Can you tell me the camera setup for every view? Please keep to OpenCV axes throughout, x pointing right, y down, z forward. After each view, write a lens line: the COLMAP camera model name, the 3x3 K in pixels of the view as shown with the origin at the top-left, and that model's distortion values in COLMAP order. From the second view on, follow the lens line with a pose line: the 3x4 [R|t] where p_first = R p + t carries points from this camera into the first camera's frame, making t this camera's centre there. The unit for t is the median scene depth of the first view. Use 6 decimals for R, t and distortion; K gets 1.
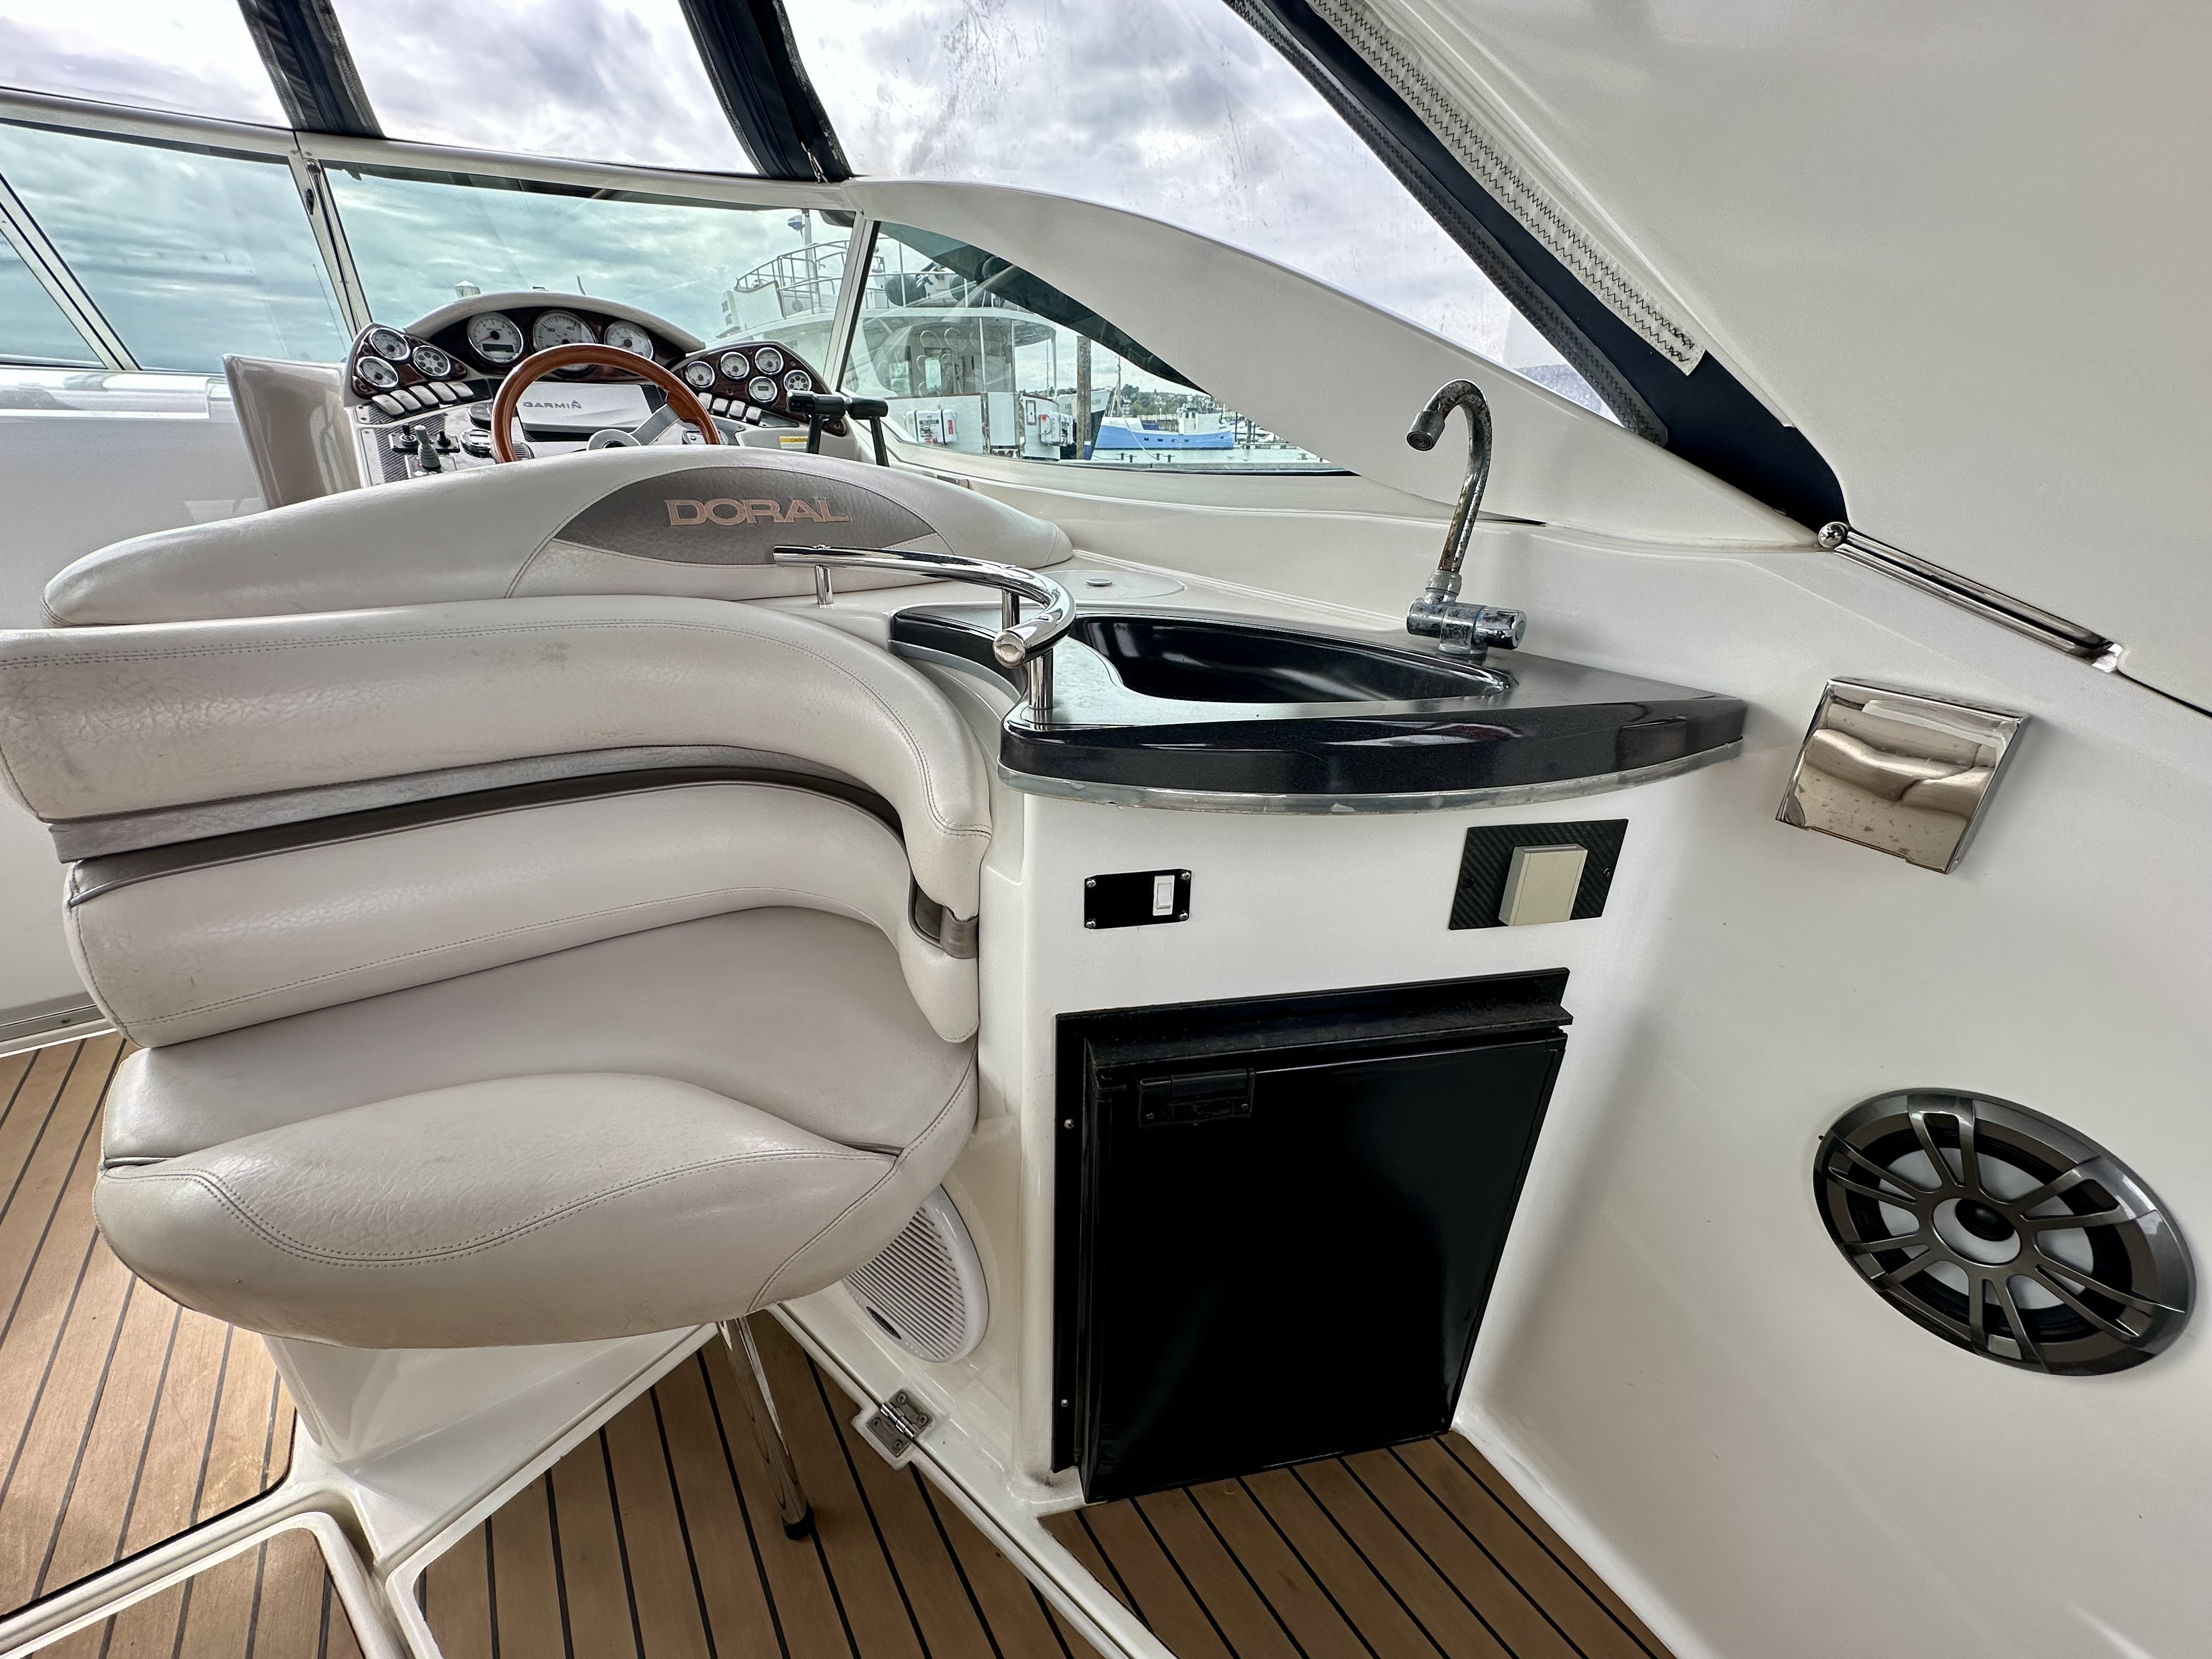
lens RADIAL K [[882.0, 0, 1103.4], [0, 882.0, 823.5], [0, 0, 1]] dist [-0.000639, 0.000099]
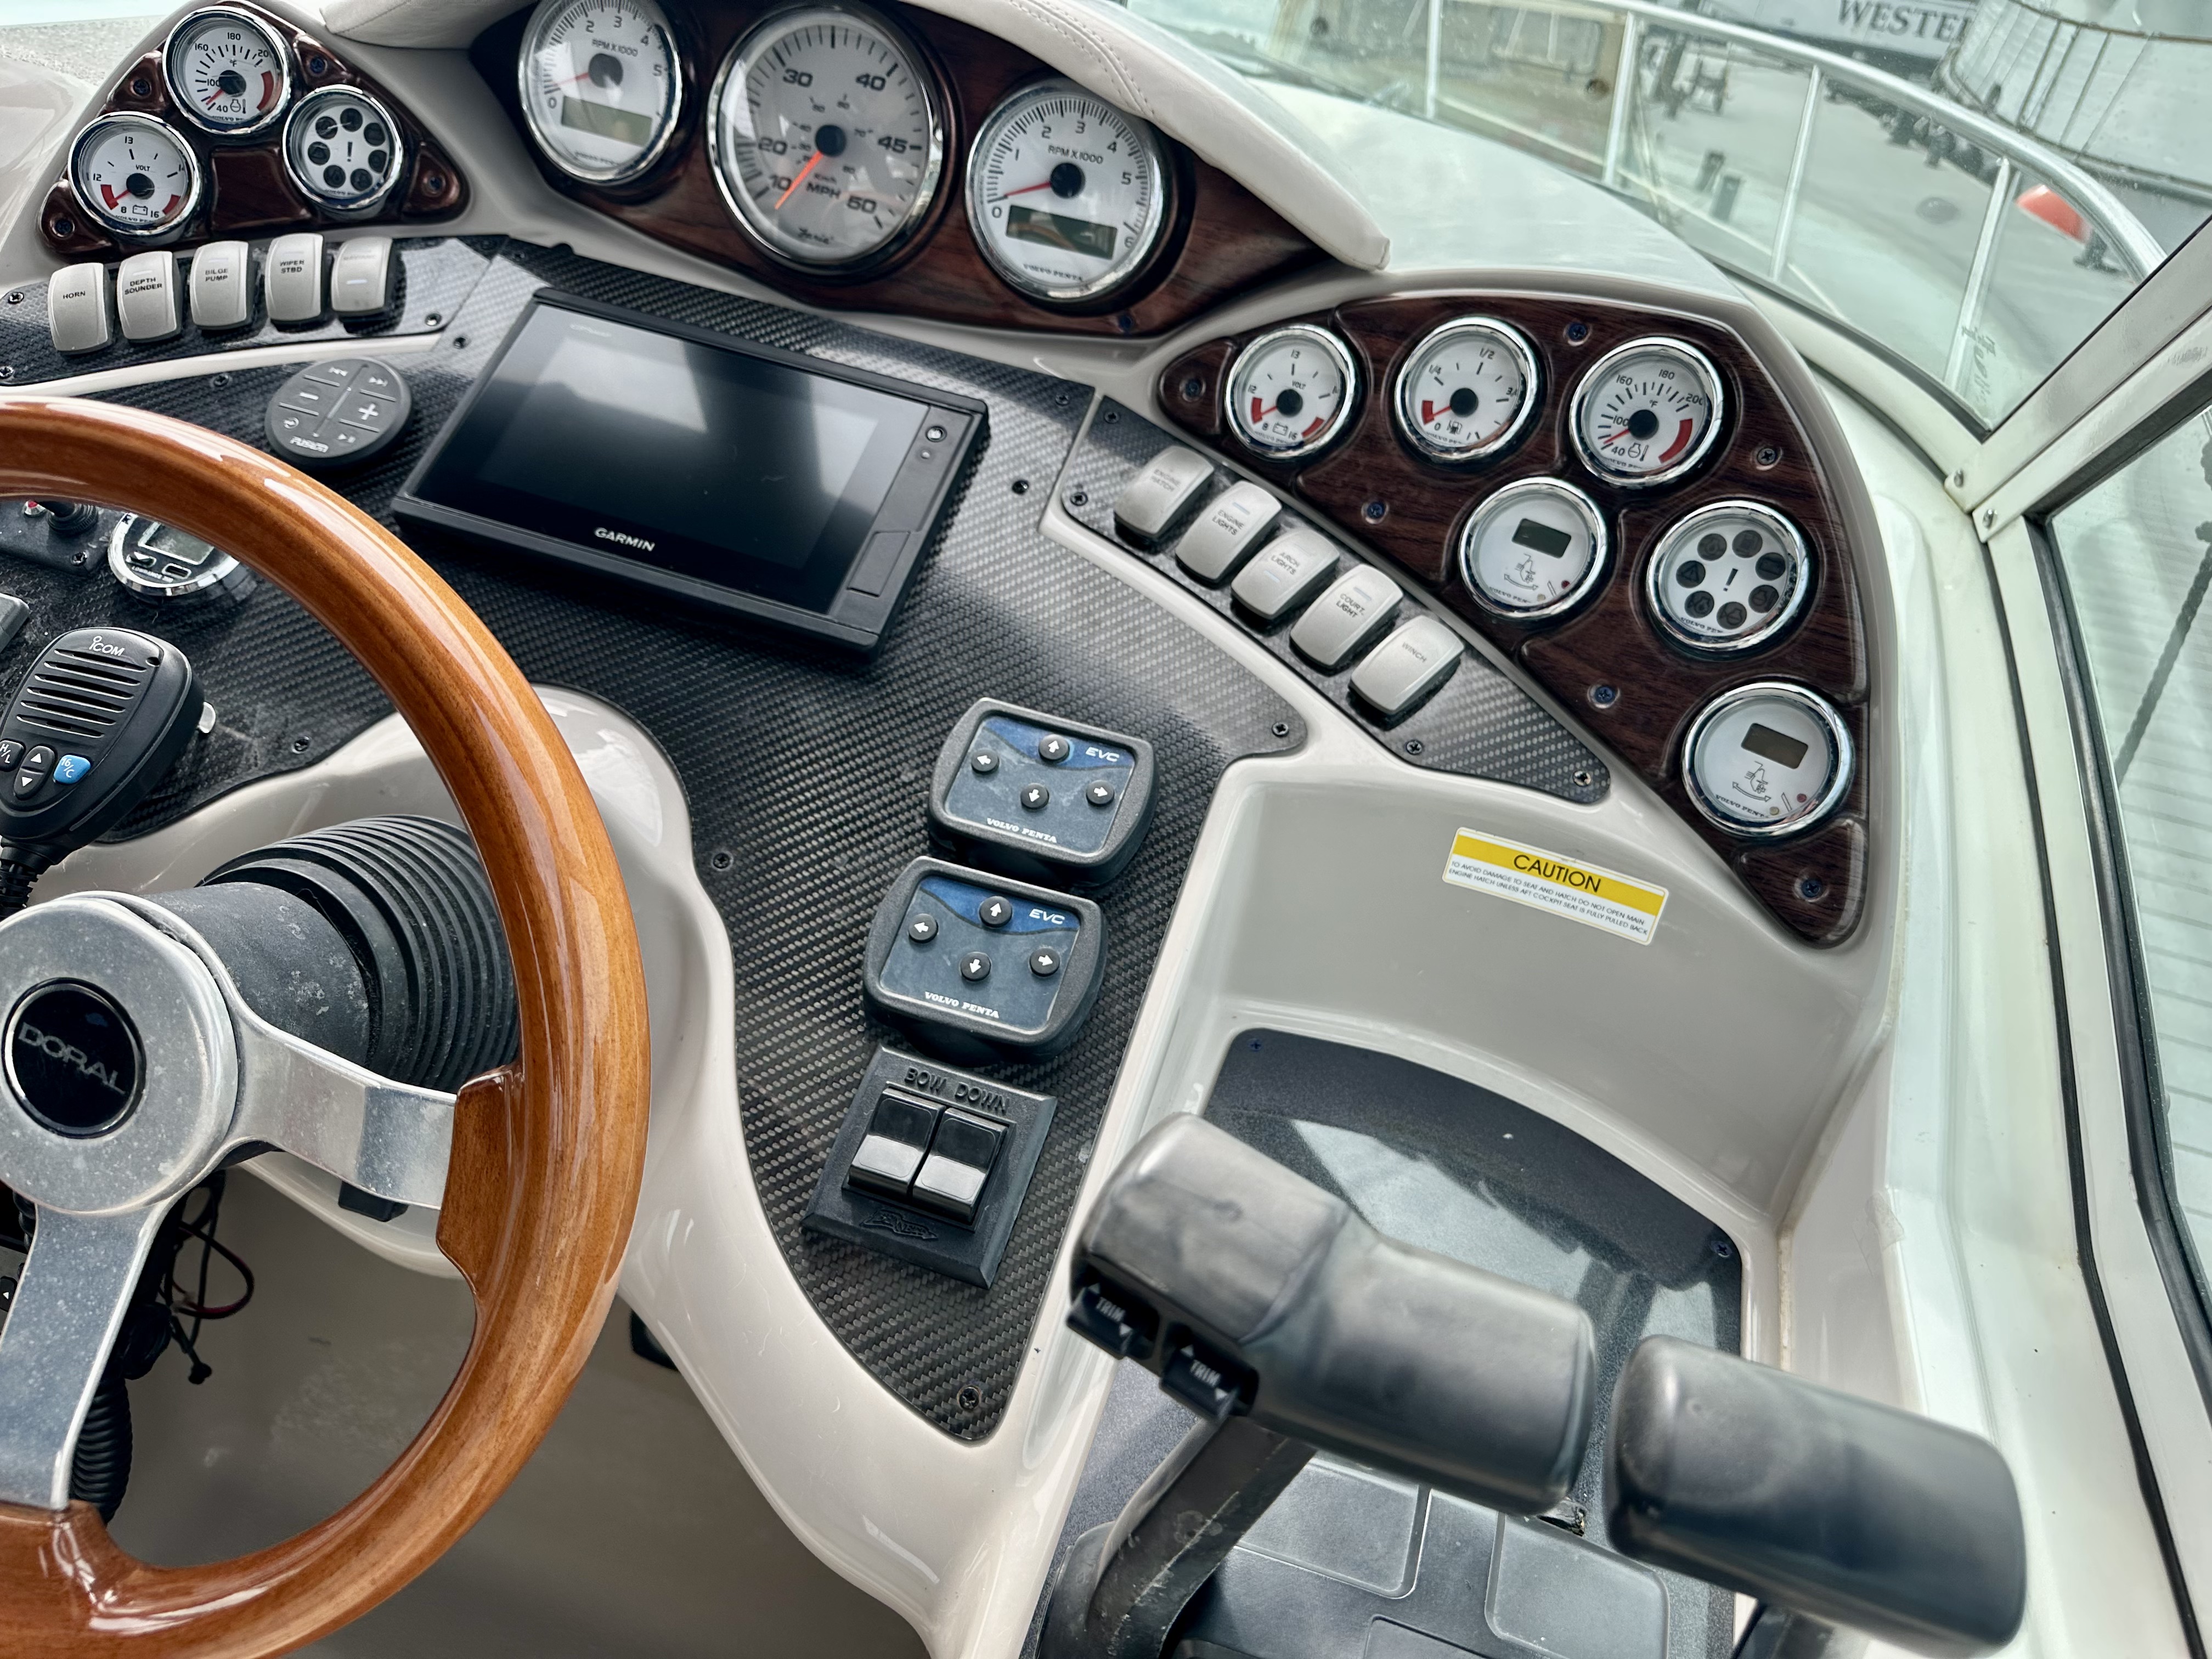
lens RADIAL K [[1572.2, 0, 1106.0], [0, 1572.2, 829.5], [0, 0, 1]] dist [0.012493, 0.000932]
pose [[0.638388, 0.473126, -0.607135, -0.246933], [-0.442950, 0.870897, 0.212918, -0.537638], [0.629489, 0.133006, 0.765541, 0.800946]]
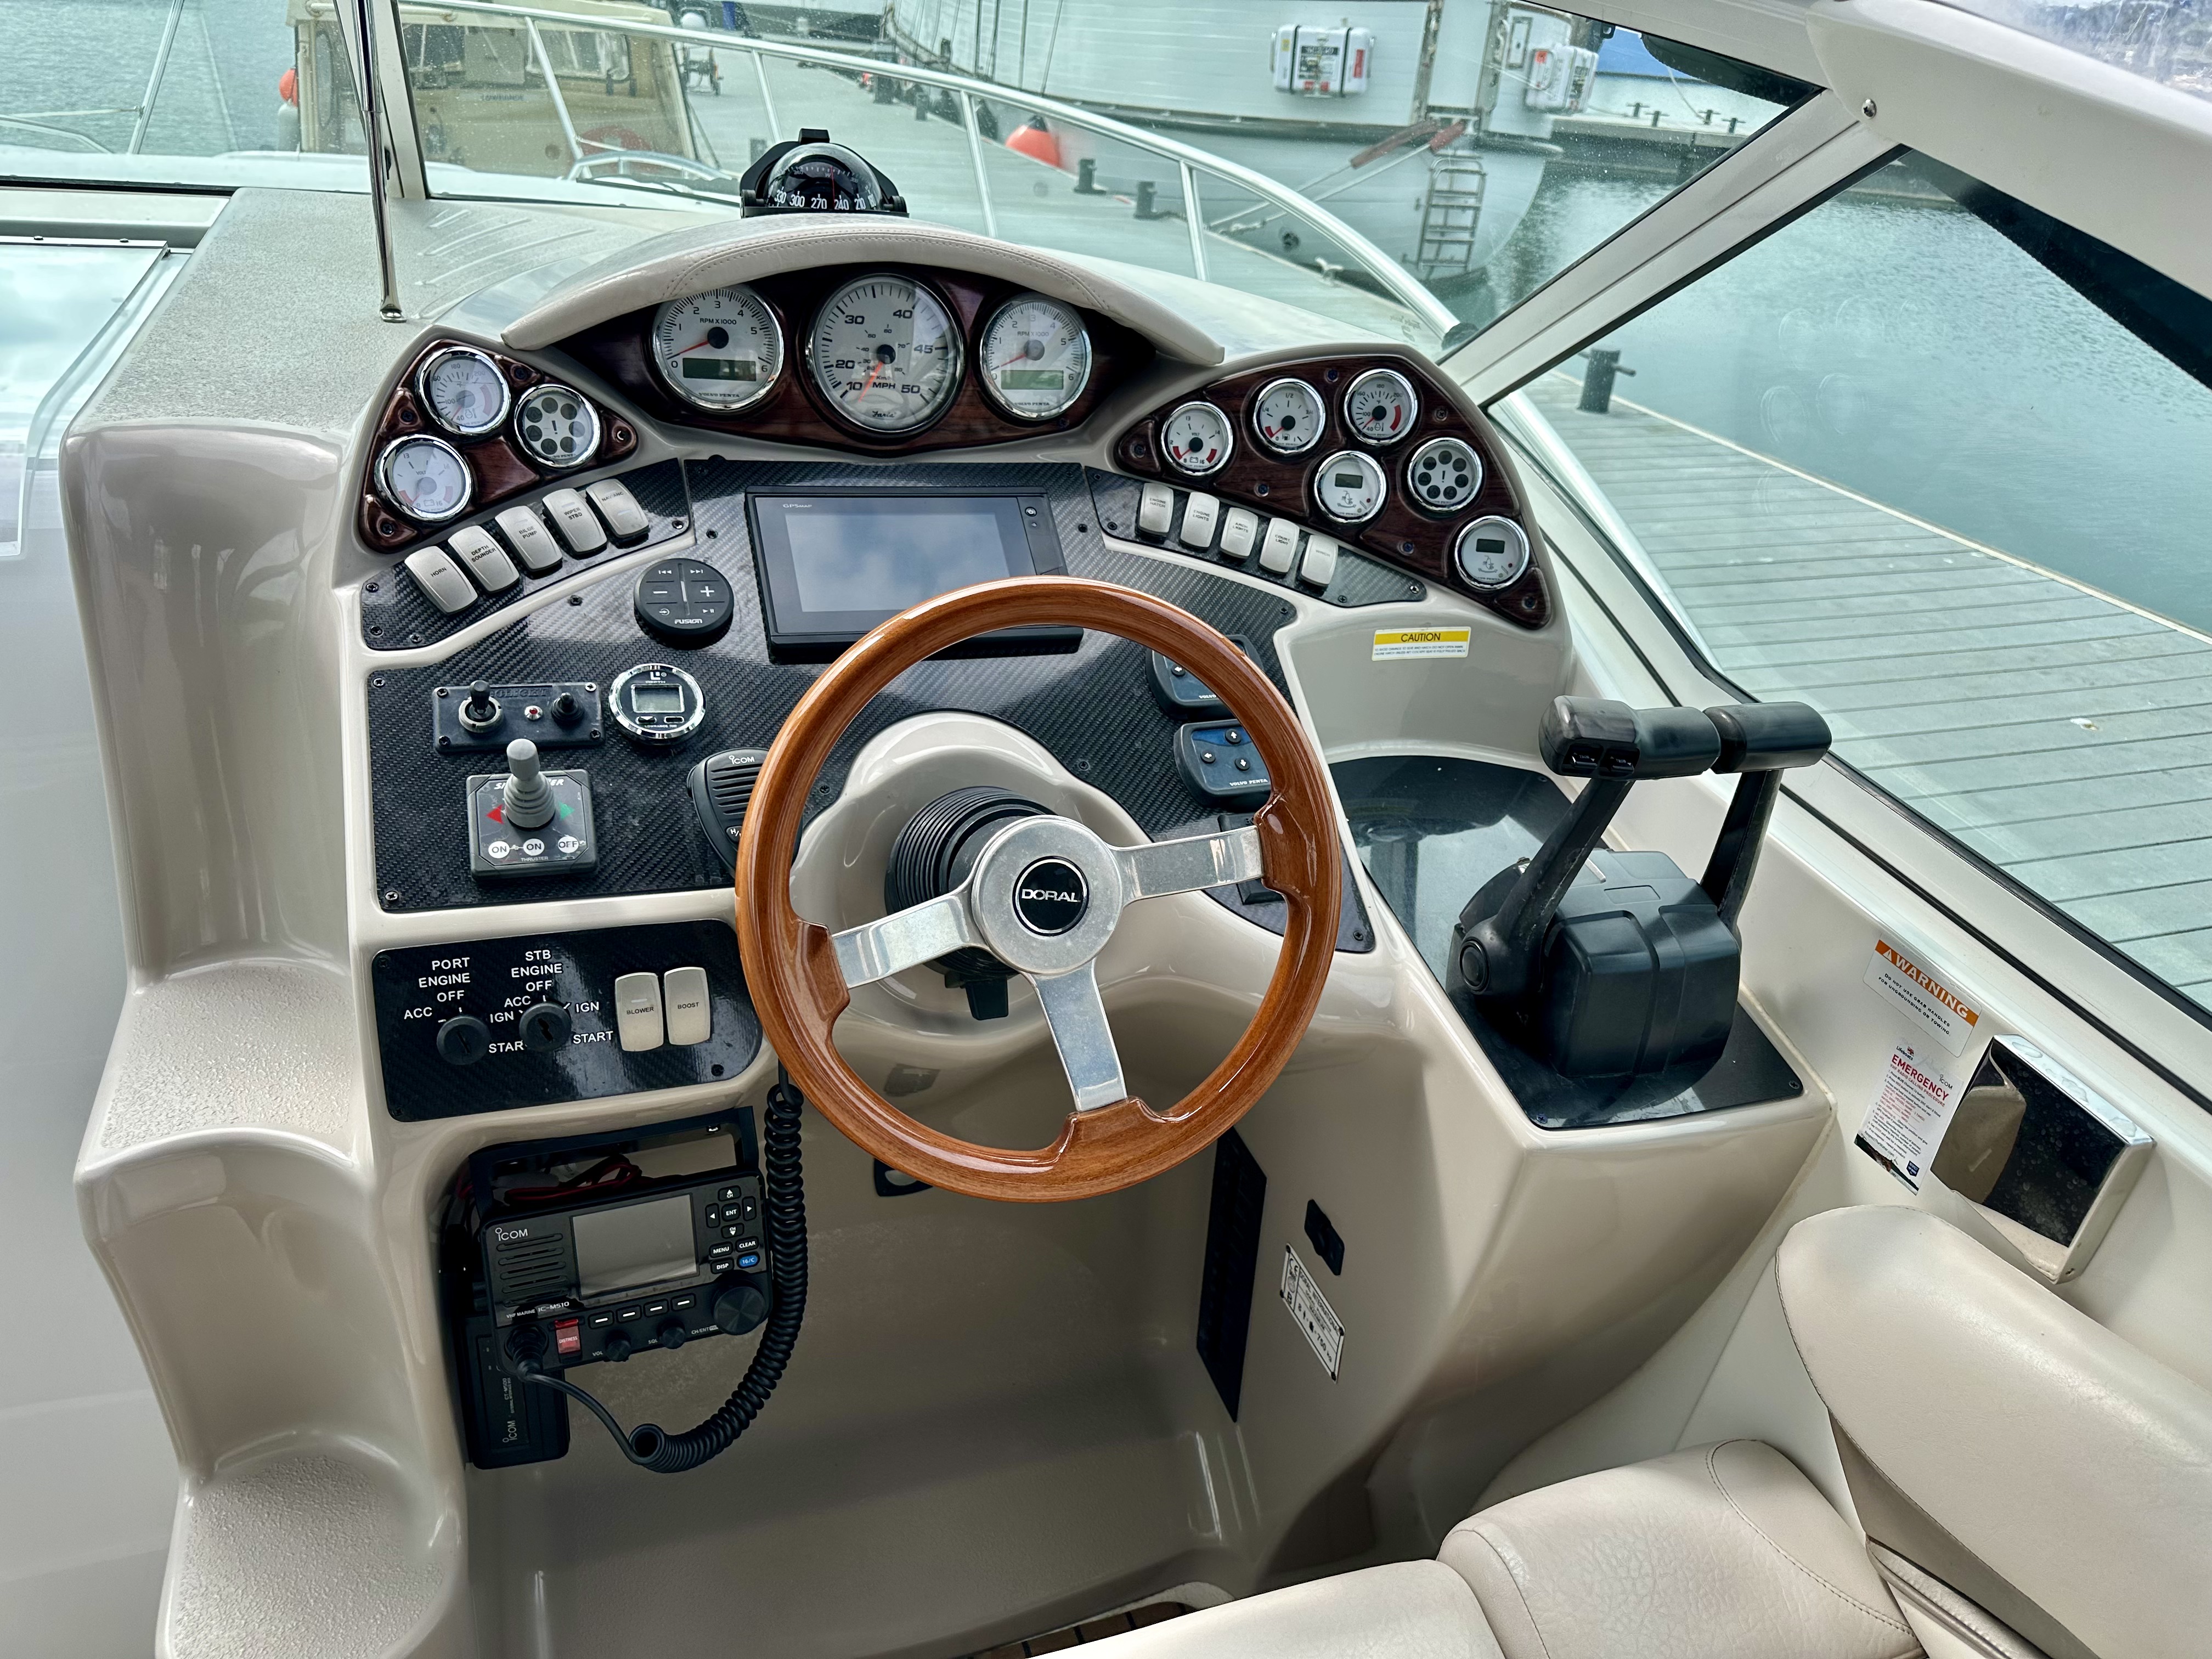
lens RADIAL K [[1522.2, 0, 1117.7], [0, 1522.2, 882.2], [0, 0, 1]] dist [0.040187, -0.007588]
pose [[0.962507, 0.185089, -0.198299, -0.369805], [-0.166518, 0.980249, 0.106697, -0.437638], [0.214131, -0.069676, 0.974317, 0.407982]]
